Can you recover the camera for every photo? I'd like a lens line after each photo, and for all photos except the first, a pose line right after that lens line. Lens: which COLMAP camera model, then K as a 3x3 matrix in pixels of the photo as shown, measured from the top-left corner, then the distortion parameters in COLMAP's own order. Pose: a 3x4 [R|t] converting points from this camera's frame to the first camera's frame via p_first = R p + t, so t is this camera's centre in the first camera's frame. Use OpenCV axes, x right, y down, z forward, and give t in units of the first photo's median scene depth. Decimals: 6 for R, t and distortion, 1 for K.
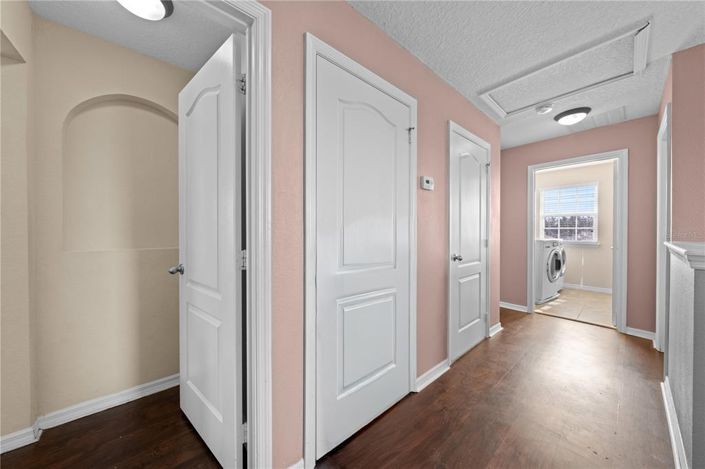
lens RADIAL K [[238.2, 0, 354.4], [0, 238.2, 233.5], [0, 0, 1]] dist [-0.001418, 0.000115]
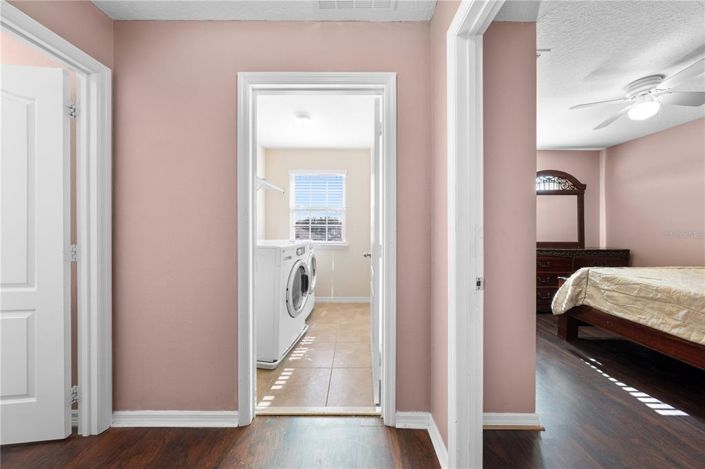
lens RADIAL K [[238.2, 0, 354.4], [0, 238.2, 233.5], [0, 0, 1]] dist [-0.001418, 0.000115]
pose [[0.651565, -0.007936, 0.758551, 0.673022], [0.003803, 0.999967, 0.007195, -0.004653], [-0.758583, -0.001803, 0.651574, 0.711466]]
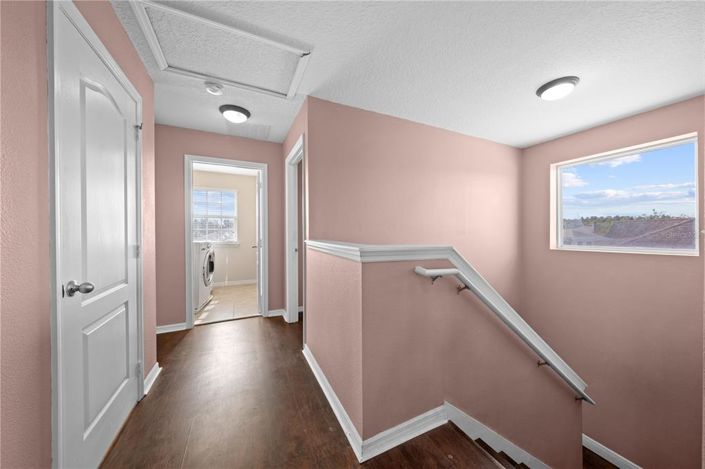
lens RADIAL K [[238.2, 0, 354.4], [0, 238.2, 233.5], [0, 0, 1]] dist [-0.001418, 0.000115]
pose [[0.254649, -0.006115, 0.967014, 0.085177], [0.010753, 0.999936, 0.003491, -0.001943], [-0.966974, 0.009509, 0.254698, 0.260162]]
